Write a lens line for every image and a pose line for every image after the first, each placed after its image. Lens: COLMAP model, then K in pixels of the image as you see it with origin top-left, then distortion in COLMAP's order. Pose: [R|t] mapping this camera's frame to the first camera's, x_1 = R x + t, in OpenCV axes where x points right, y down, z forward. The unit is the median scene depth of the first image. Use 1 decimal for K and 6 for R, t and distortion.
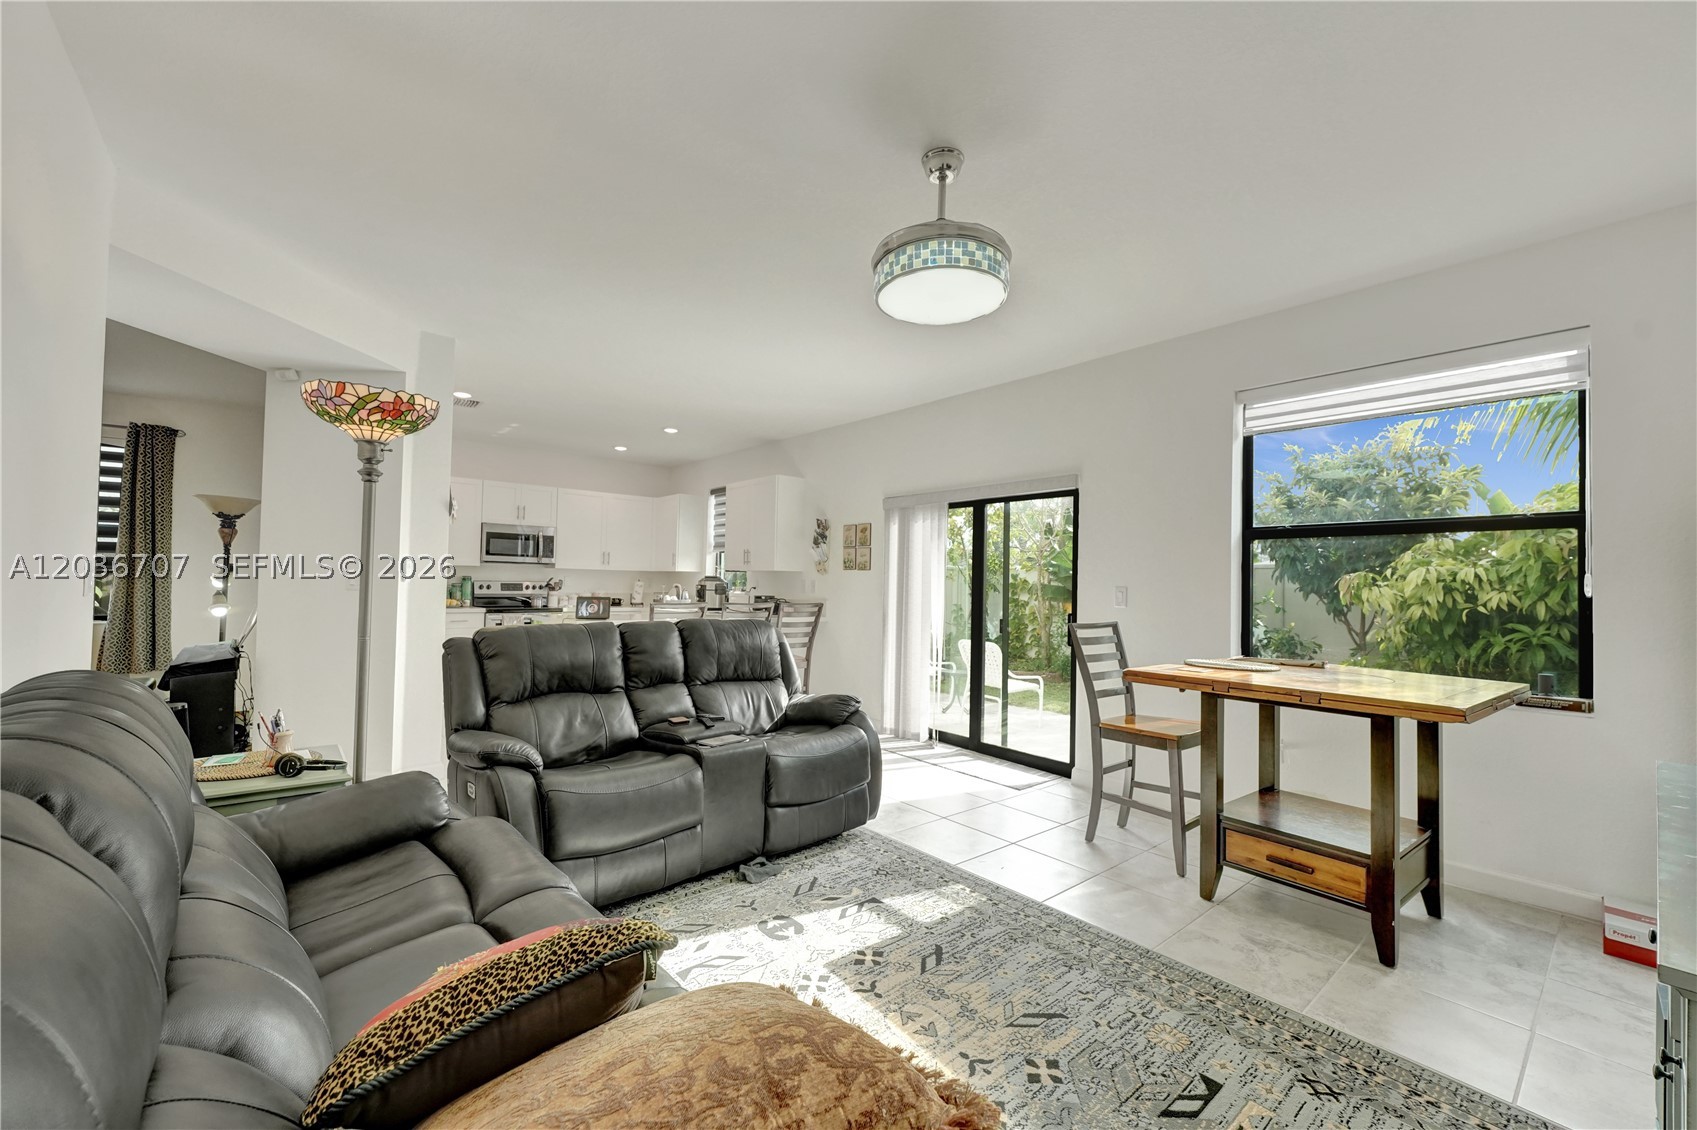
lens RADIAL K [[662.9, 0, 844.7], [0, 662.9, 573.1], [0, 0, 1]] dist [0.000237, 0.000231]
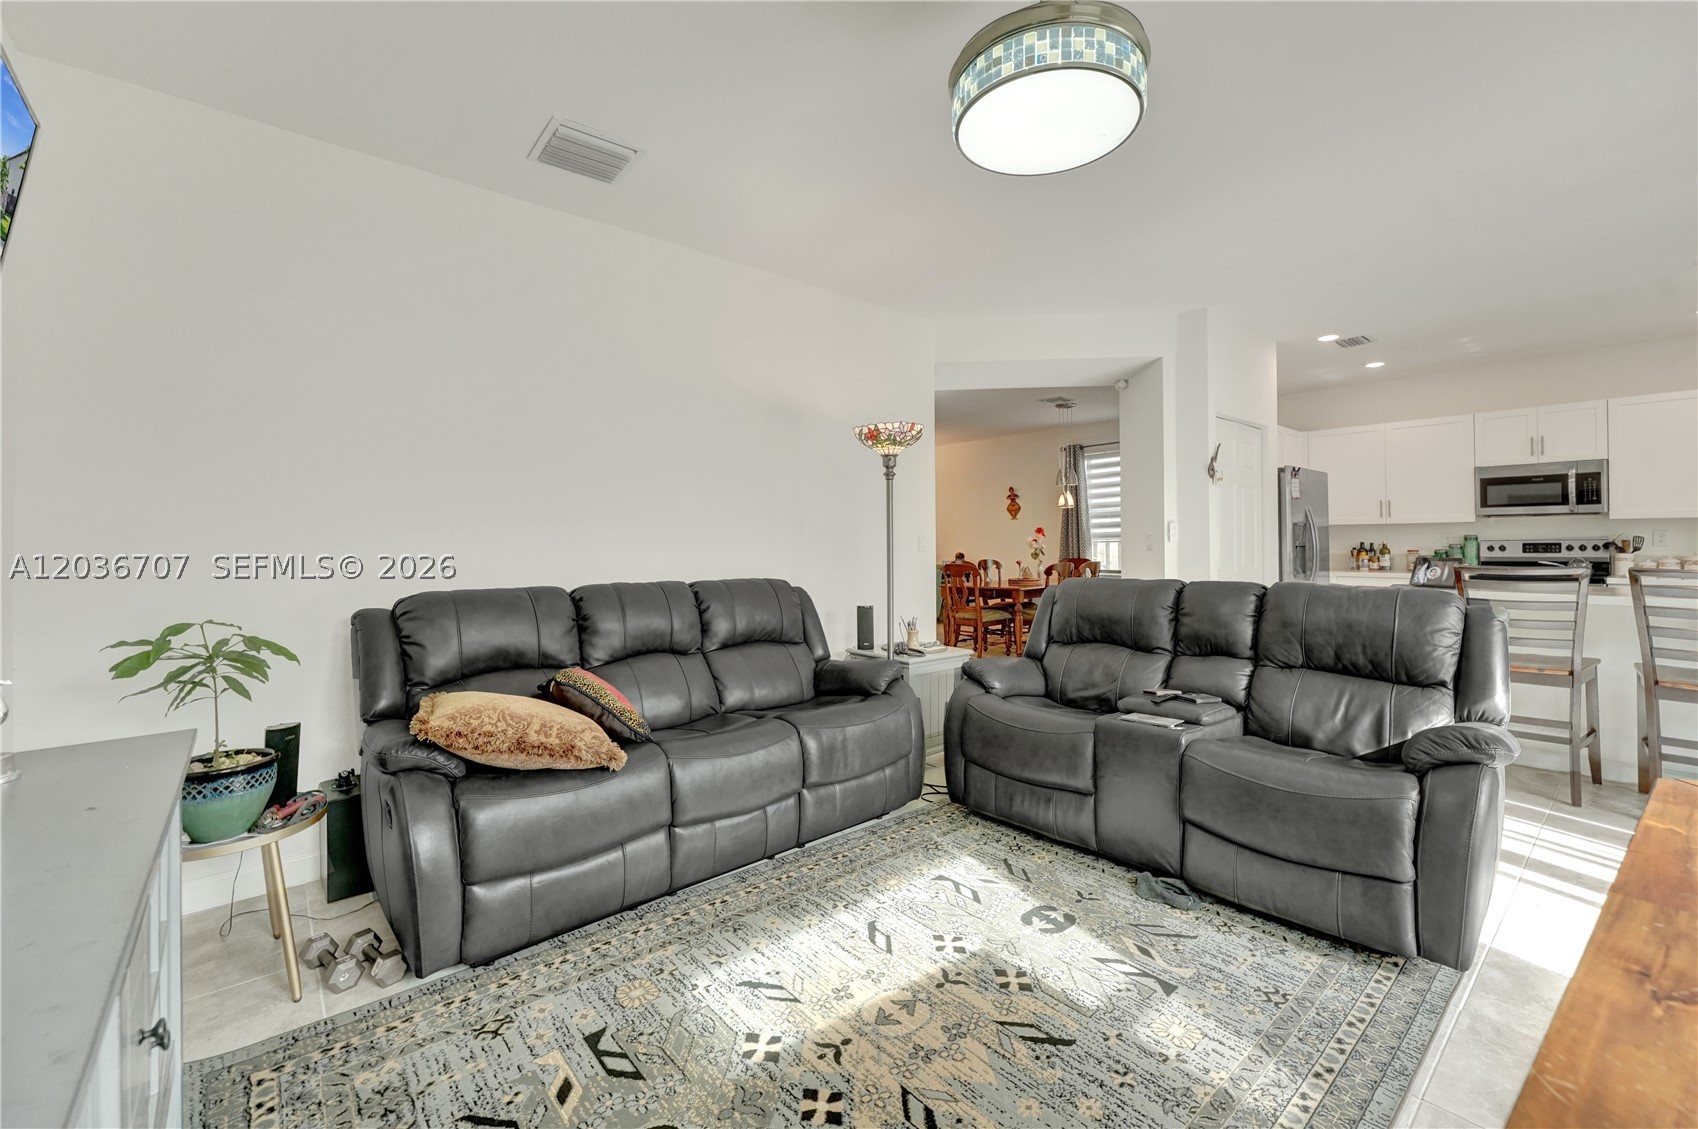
lens RADIAL K [[693.5, 0, 853.6], [0, 693.5, 540.1], [0, 0, 1]] dist [-0.000453, -0.000139]
pose [[0.026150, -0.025595, -0.999330, 0.341664], [0.024413, 0.999390, -0.024958, 0.017908], [0.999360, -0.023744, 0.026758, 0.296520]]
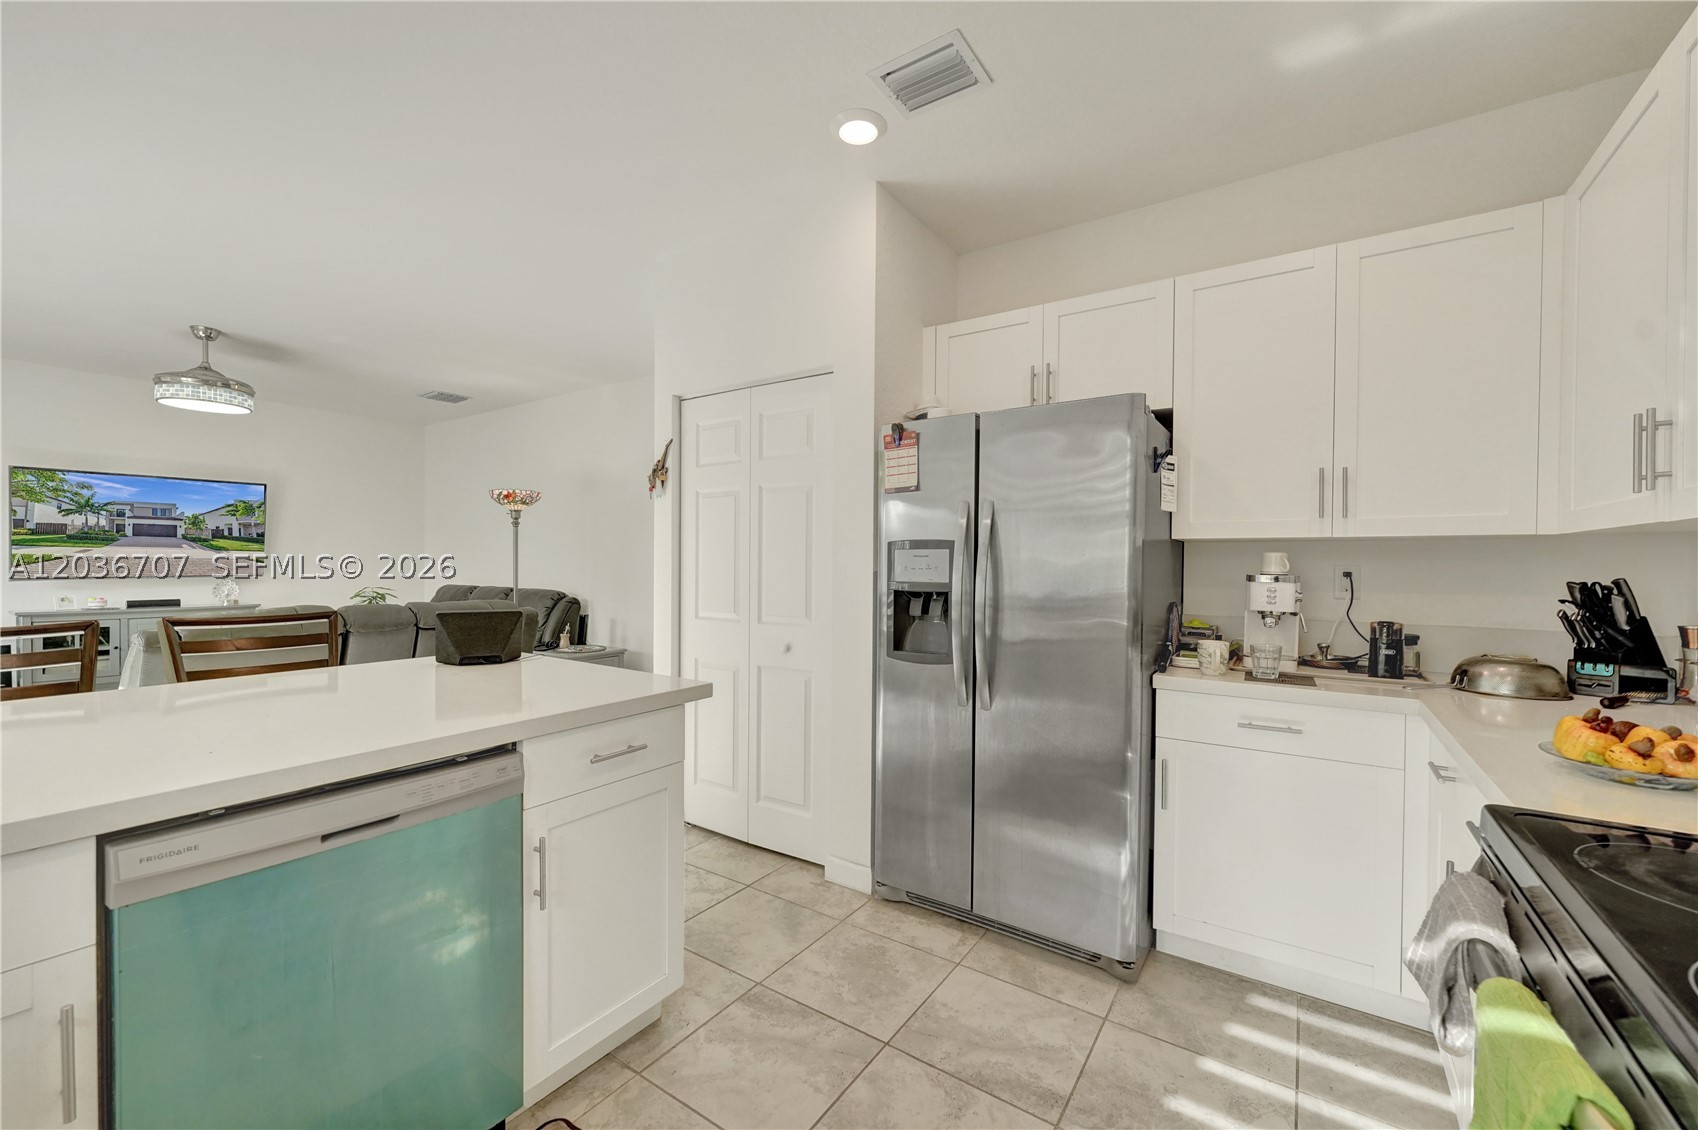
lens RADIAL K [[663.3, 0, 845.2], [0, 663.3, 573.1], [0, 0, 1]] dist [0.000237, 0.000231]
pose [[-0.963759, -0.030970, -0.264969, -0.459041], [-0.029480, 0.999519, -0.009598, 0.013715], [0.265139, -0.001439, -0.964209, 1.383532]]
